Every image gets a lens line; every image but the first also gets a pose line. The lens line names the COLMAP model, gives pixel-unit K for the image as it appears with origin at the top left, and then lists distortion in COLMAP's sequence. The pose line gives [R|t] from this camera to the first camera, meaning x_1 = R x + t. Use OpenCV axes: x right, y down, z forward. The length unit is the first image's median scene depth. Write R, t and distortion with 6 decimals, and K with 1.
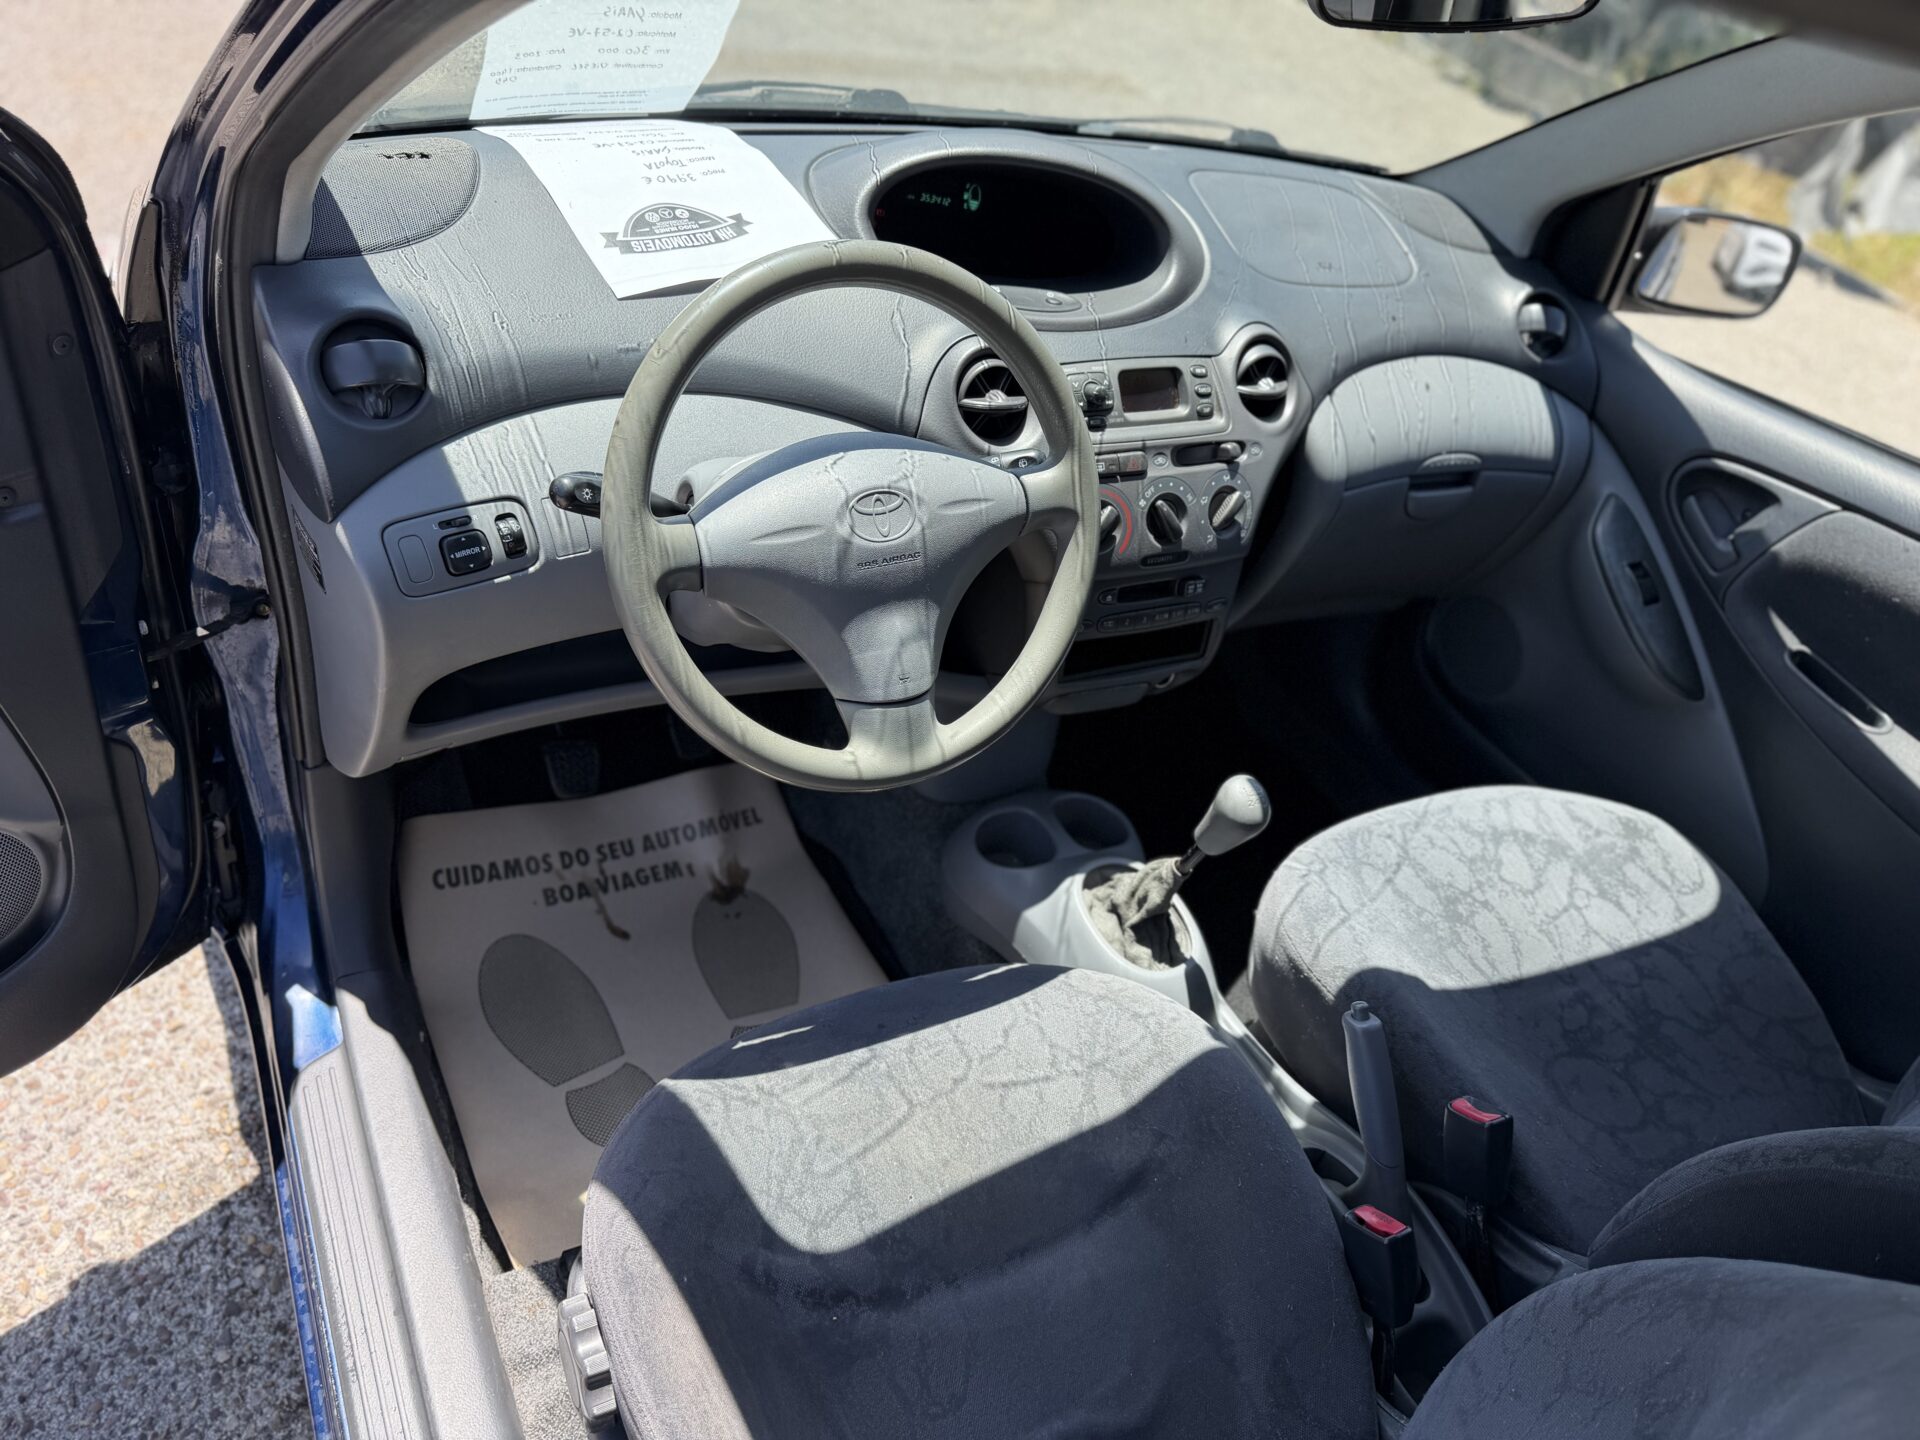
lens RADIAL K [[1338.3, 0, 964.4], [0, 1338.3, 710.9], [0, 0, 1]] dist [0.166056, -0.331443]
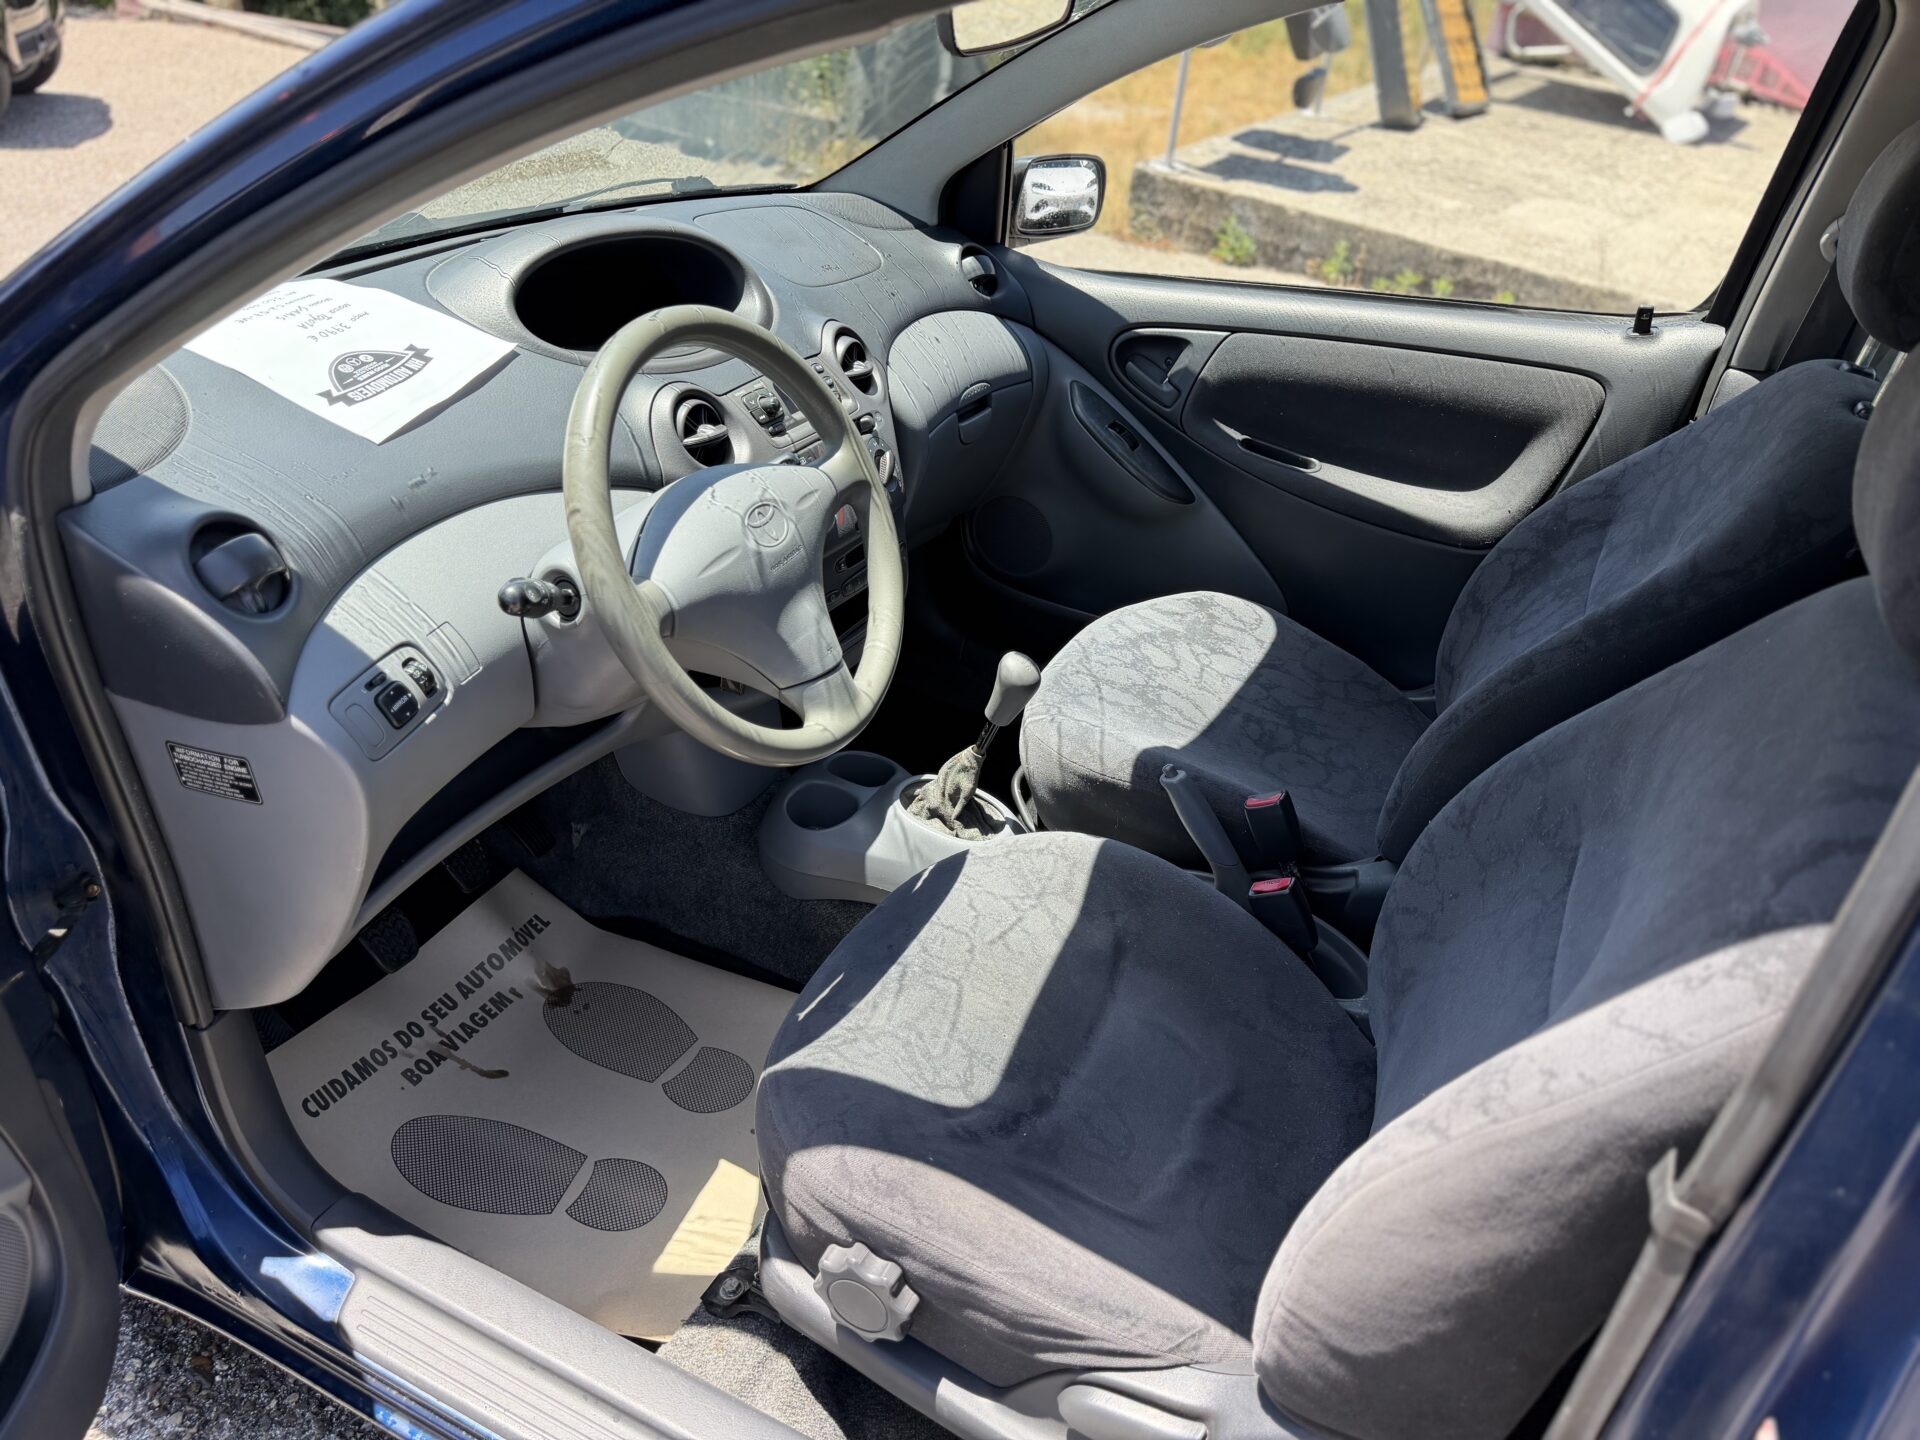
lens RADIAL K [[1338.3, 0, 964.4], [0, 1338.3, 710.9], [0, 0, 1]] dist [0.166056, -0.331443]
pose [[0.802745, -0.397069, 0.444901, -0.362760], [0.411717, 0.908757, 0.068185, -0.004321], [-0.431381, 0.128438, 0.892980, -0.078240]]
